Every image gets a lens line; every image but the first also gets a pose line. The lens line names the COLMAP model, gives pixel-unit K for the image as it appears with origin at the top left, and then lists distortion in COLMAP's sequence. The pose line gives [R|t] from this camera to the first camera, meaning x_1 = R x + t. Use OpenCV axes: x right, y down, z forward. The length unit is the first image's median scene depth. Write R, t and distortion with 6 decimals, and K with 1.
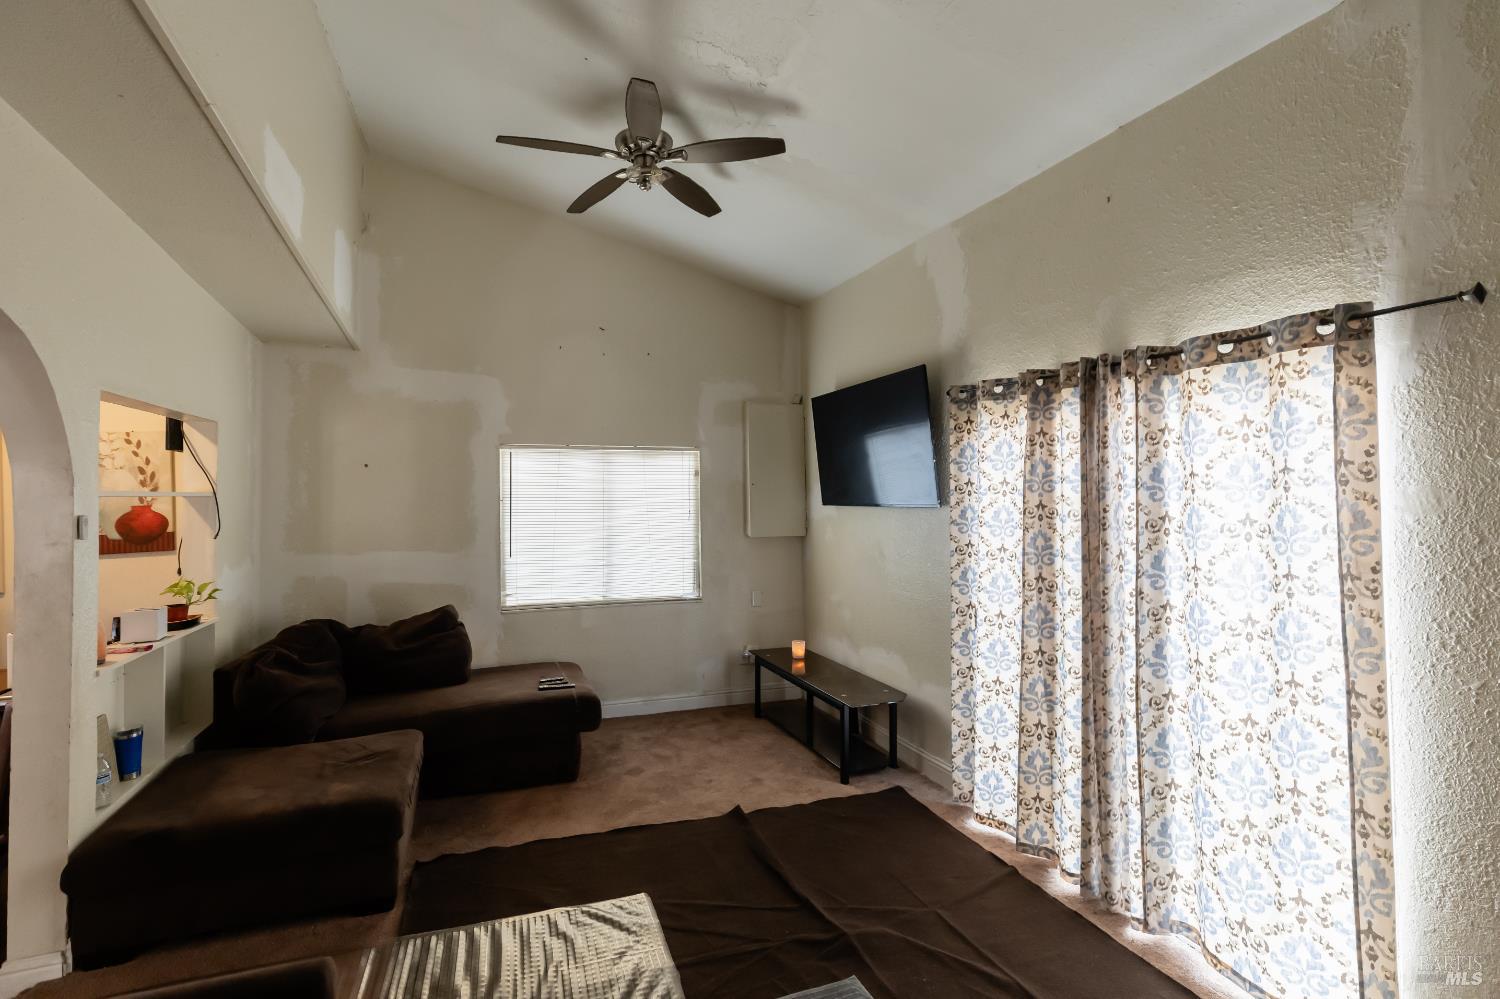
lens RADIAL K [[707.2, 0, 757.4], [0, 707.2, 502.0], [0, 0, 1]] dist [-0.000047, -0.000303]
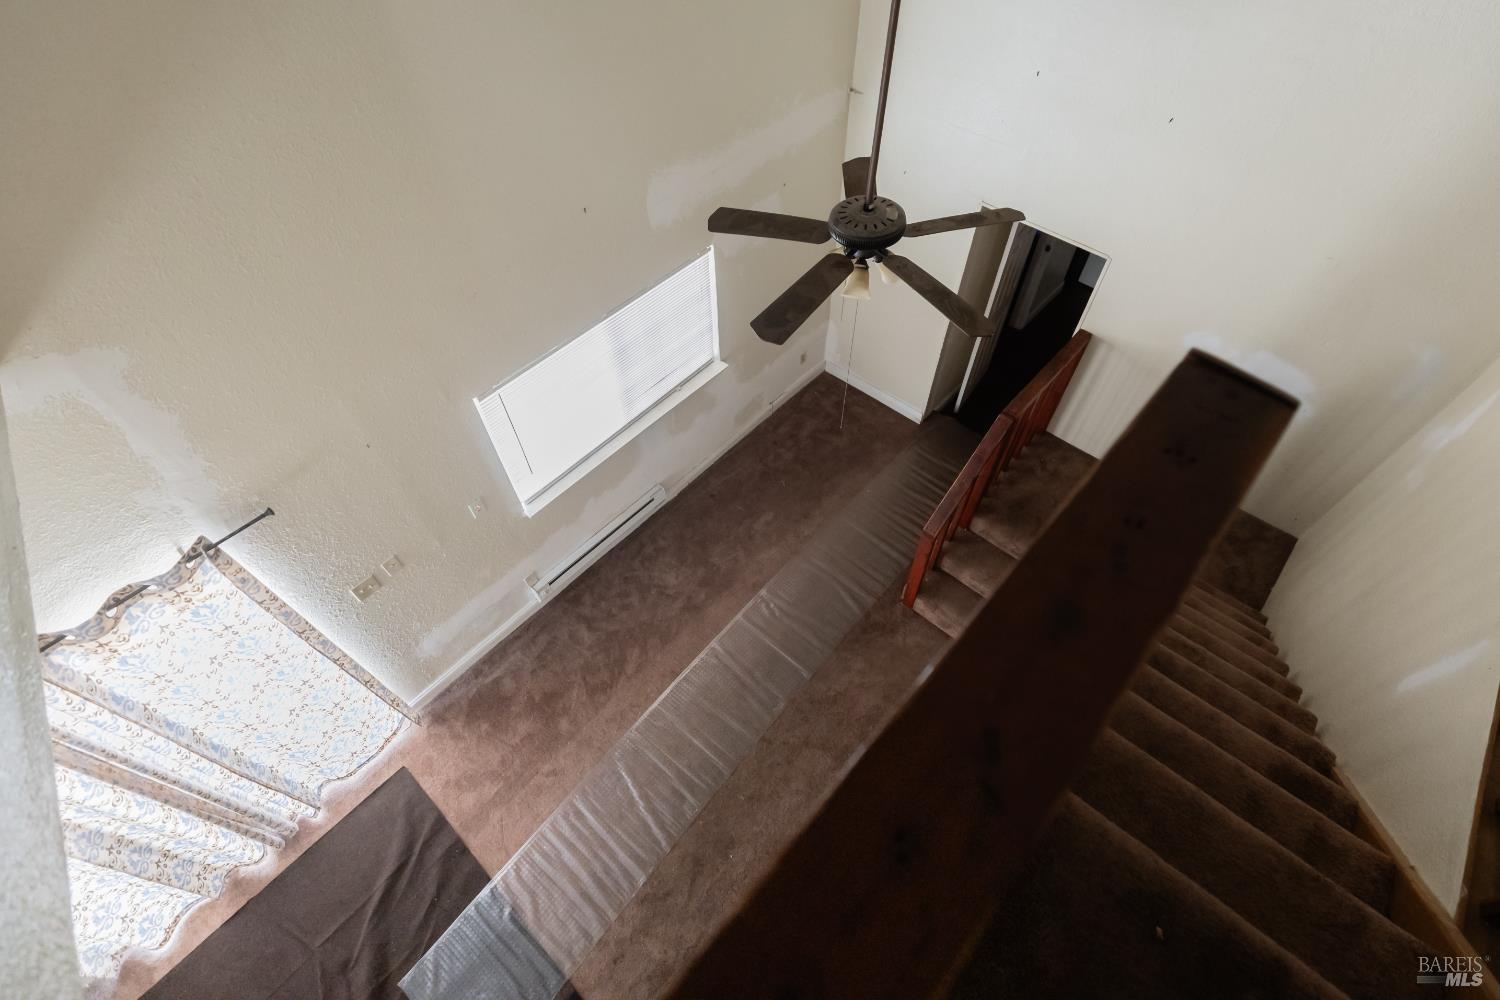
lens RADIAL K [[707.2, 0, 757.4], [0, 707.2, 502.5], [0, 0, 1]] dist [-0.000047, -0.000303]
pose [[-0.464268, -0.705304, 0.535724, -0.383357], [-0.002791, 0.606026, 0.795440, -1.425423], [-0.885690, 0.367802, -0.283327, 0.353967]]
